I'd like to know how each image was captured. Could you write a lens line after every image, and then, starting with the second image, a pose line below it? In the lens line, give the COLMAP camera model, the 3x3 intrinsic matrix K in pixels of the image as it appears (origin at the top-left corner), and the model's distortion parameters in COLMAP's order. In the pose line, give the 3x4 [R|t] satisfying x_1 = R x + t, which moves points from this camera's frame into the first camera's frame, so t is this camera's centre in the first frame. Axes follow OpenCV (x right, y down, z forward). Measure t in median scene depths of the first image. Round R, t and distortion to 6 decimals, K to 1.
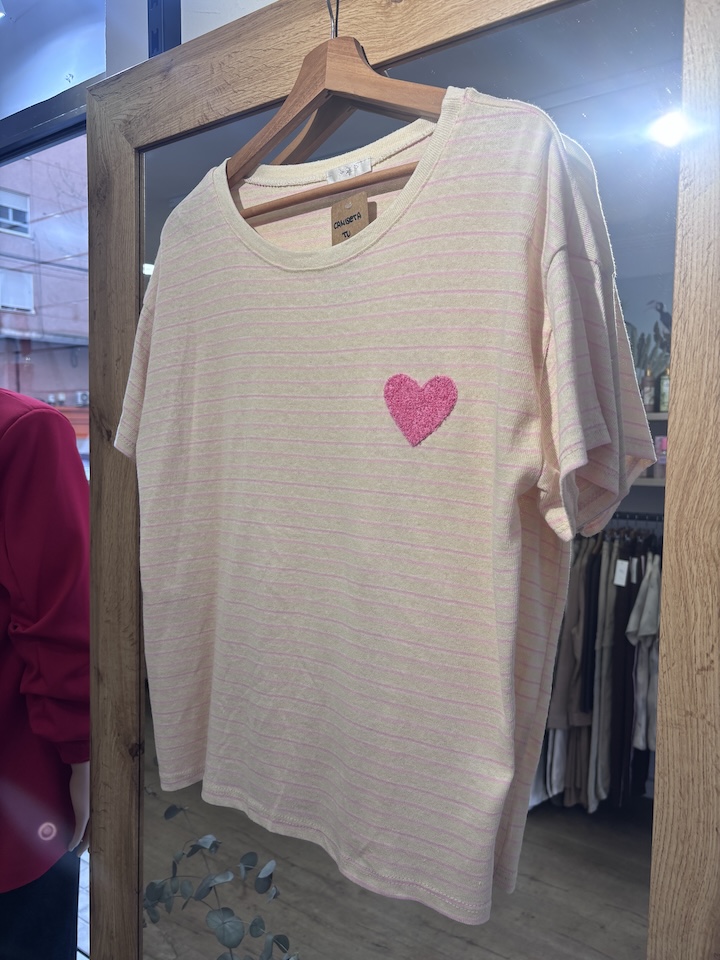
lens RADIAL K [[726.4, 0, 359.3], [0, 726.4, 484.1], [0, 0, 1]] dist [0.016262, -0.043191]
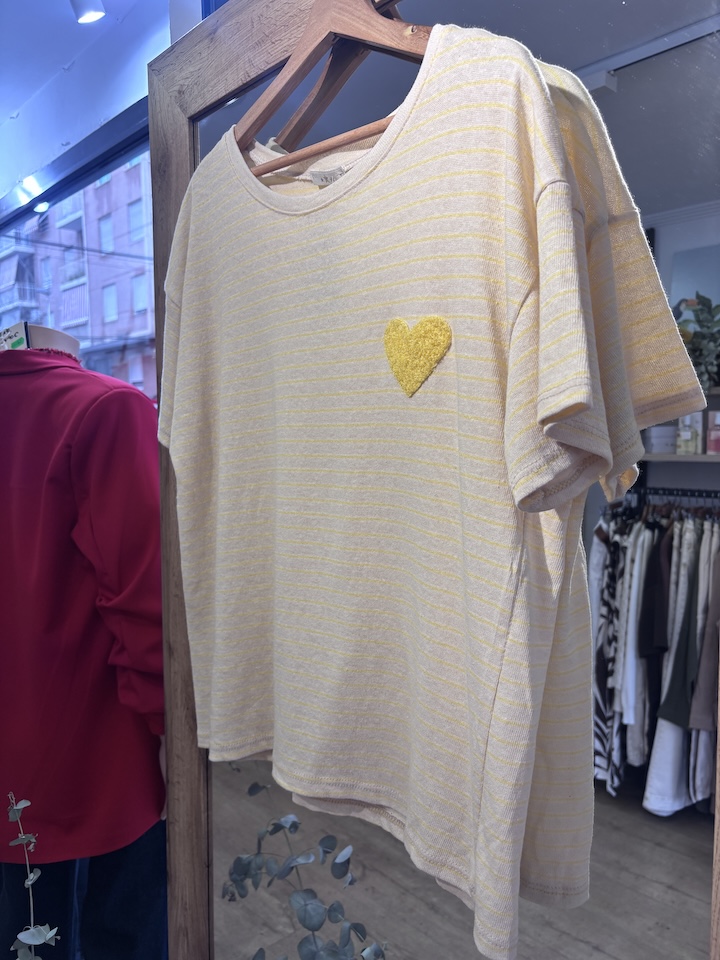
lens RADIAL K [[726.4, 0, 356.1], [0, 726.4, 483.1], [0, 0, 1]] dist [0.016262, -0.043191]
pose [[0.980905, -0.008197, -0.194316, 0.086970], [0.011209, 0.999833, 0.014408, 0.018912], [0.194165, -0.016311, 0.980833, 0.057439]]
